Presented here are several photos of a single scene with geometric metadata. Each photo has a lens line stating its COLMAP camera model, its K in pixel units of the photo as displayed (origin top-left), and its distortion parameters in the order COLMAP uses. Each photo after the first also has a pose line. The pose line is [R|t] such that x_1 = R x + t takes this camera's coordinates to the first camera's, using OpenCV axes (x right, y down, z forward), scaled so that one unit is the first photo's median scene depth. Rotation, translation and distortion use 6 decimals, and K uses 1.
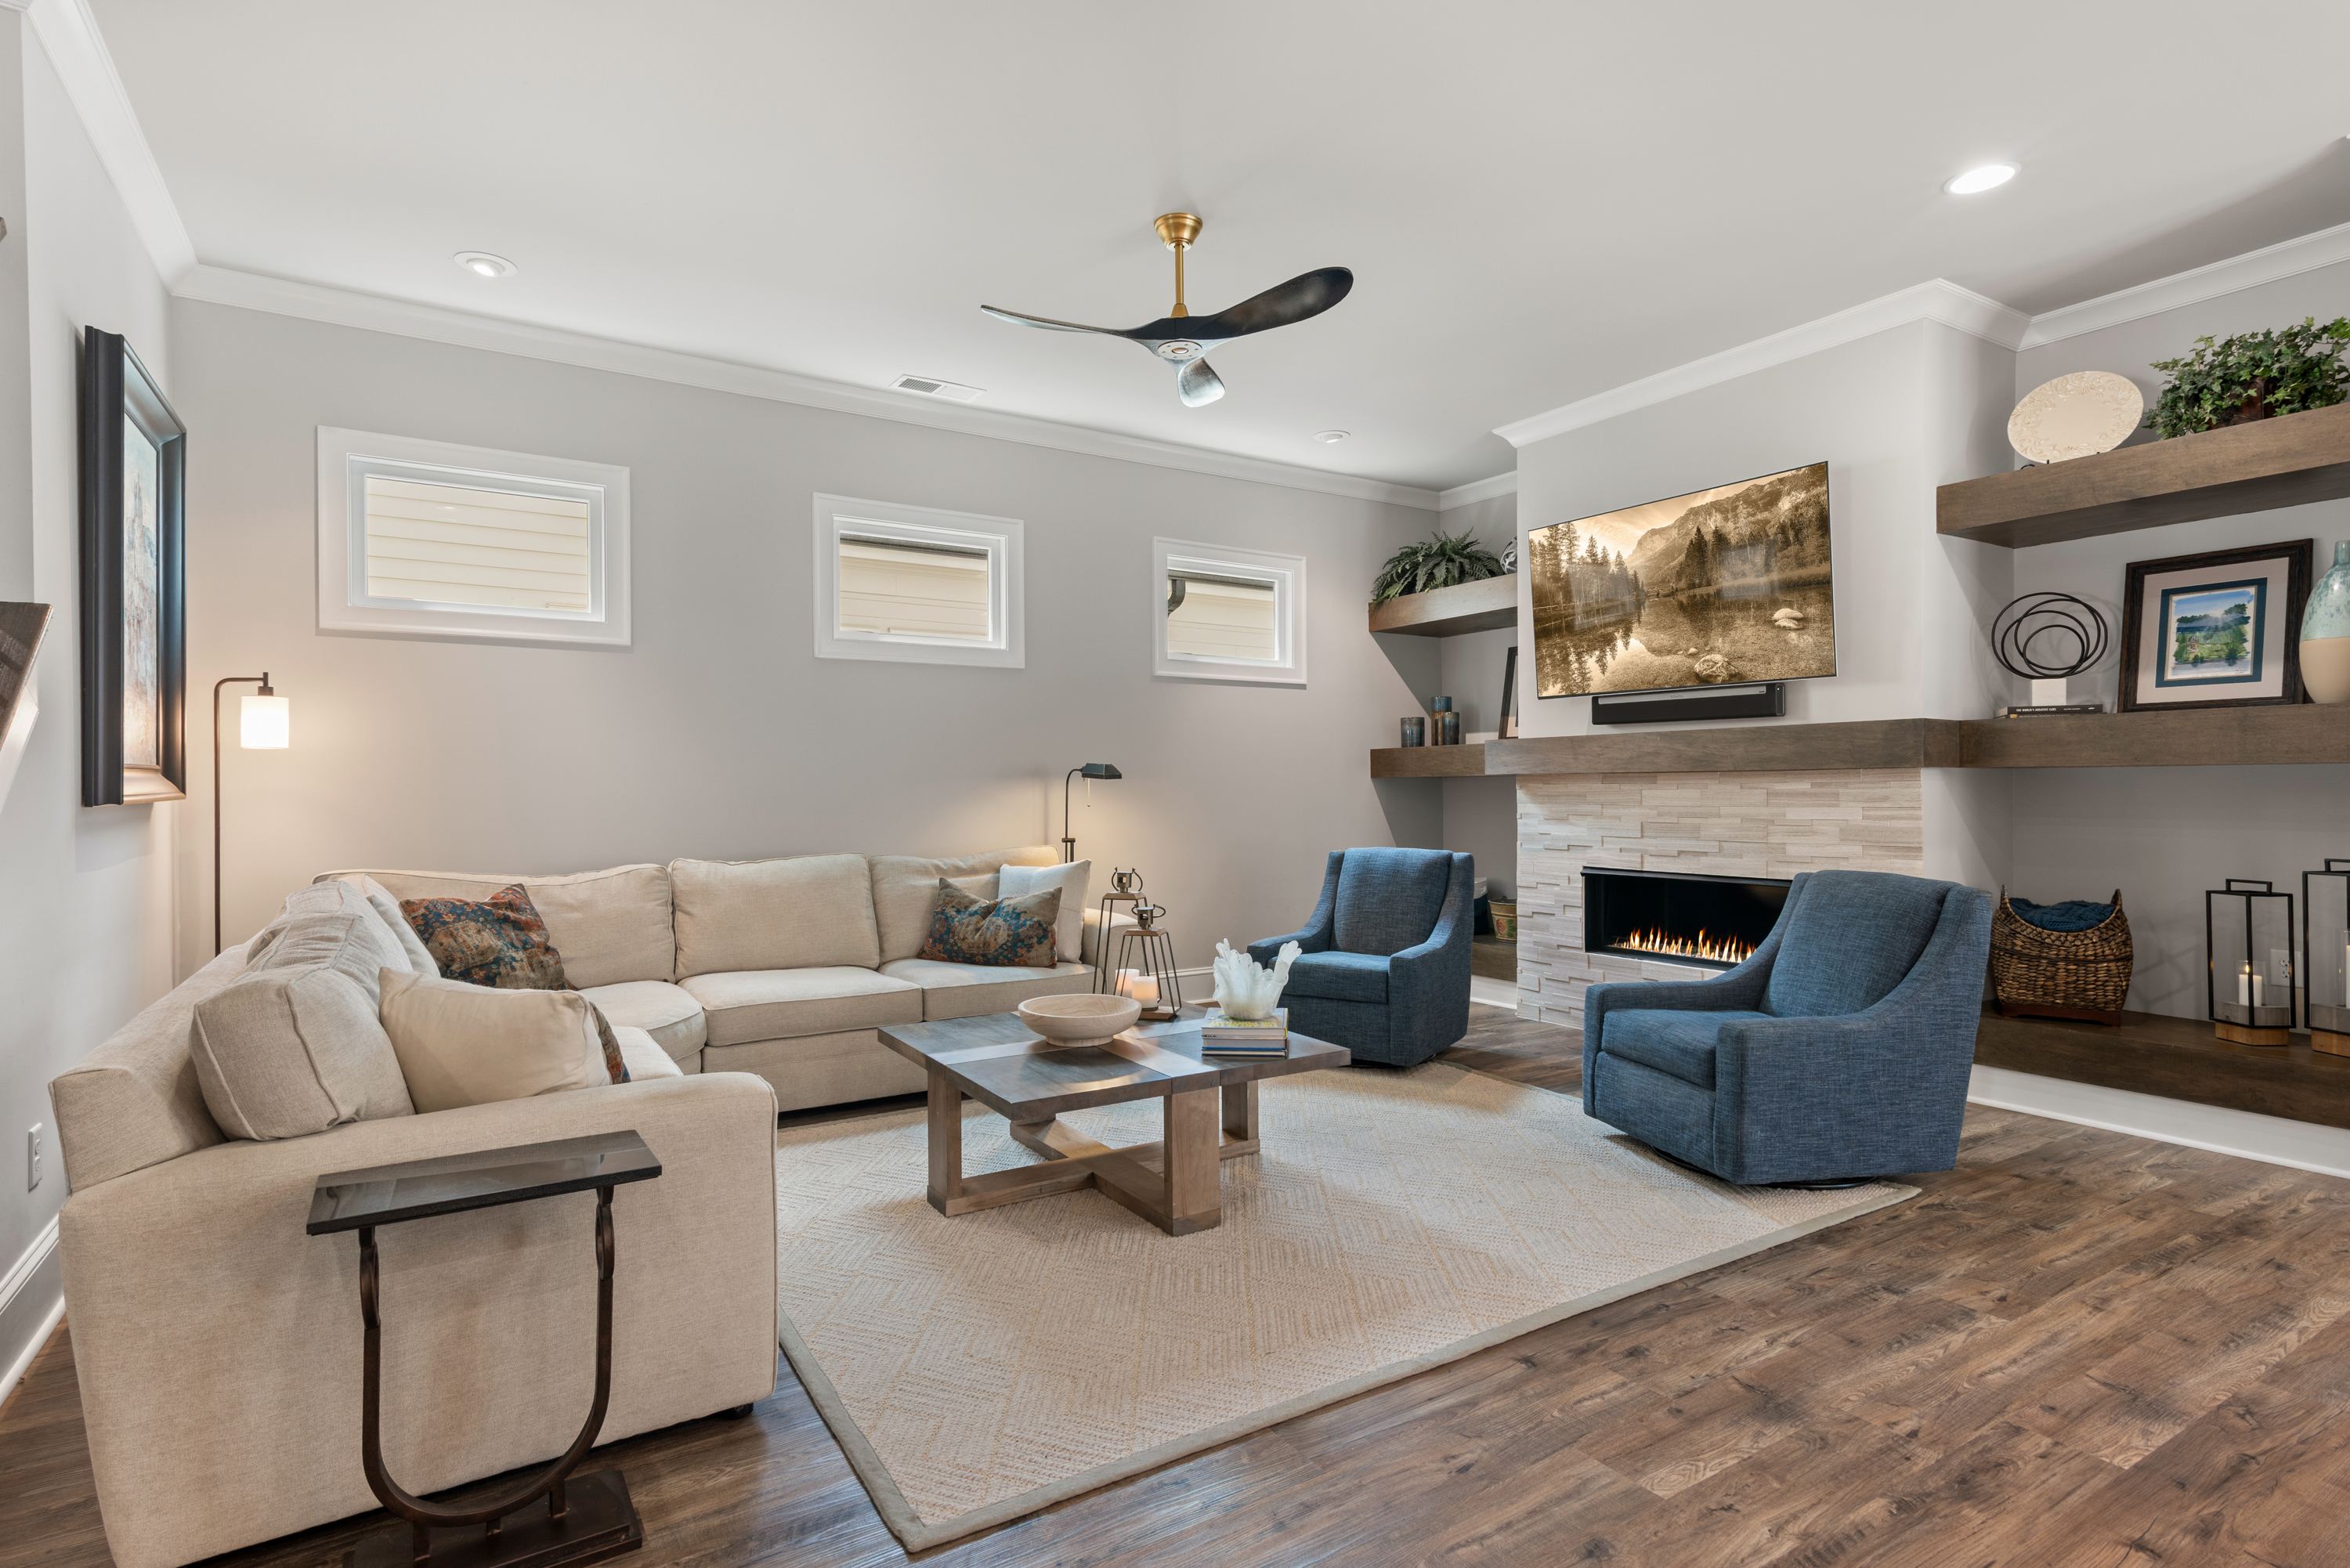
lens RADIAL K [[1155.5, 0, 1173.1], [0, 1155.5, 775.0], [0, 0, 1]] dist [0.020733, -0.000806]
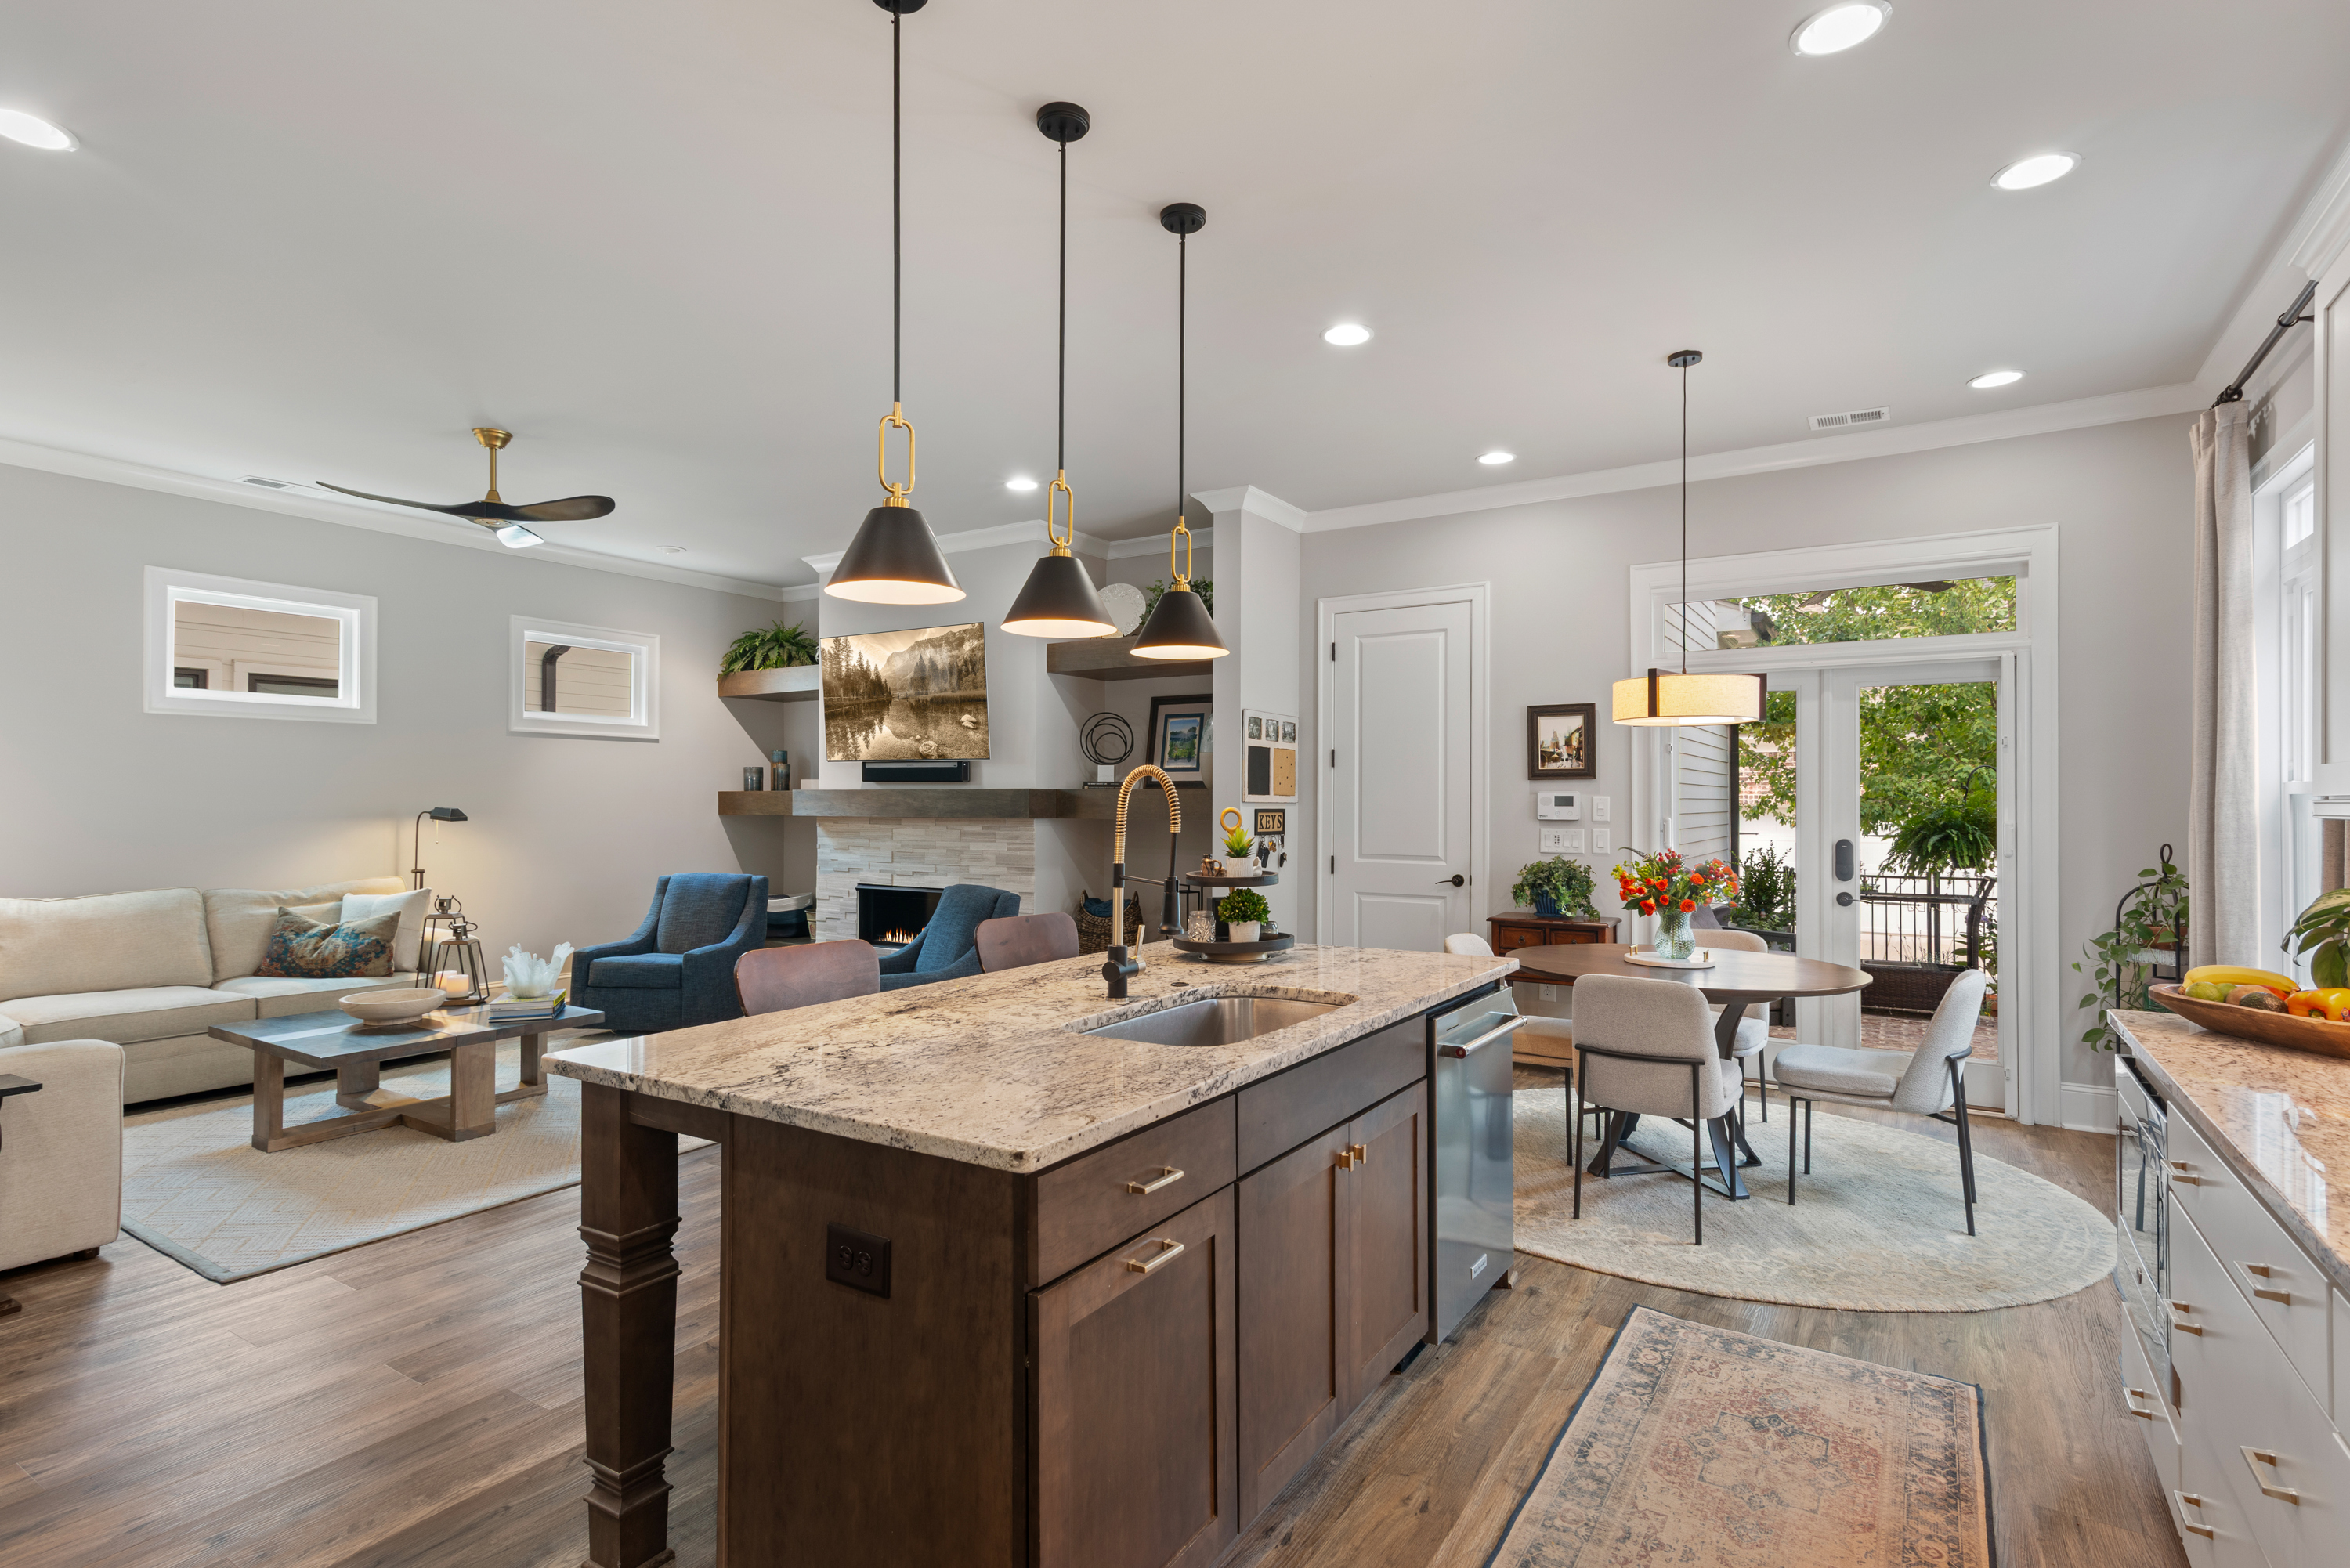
lens RADIAL K [[1155.5, 0, 1164.6], [0, 1155.5, 783.6], [0, 0, 1]] dist [0.020733, -0.000806]
pose [[0.909438, 0.013910, 0.415607, 0.127690], [-0.013104, 0.999903, -0.004792, -0.045023], [-0.415633, -0.001088, 0.909532, -0.480117]]
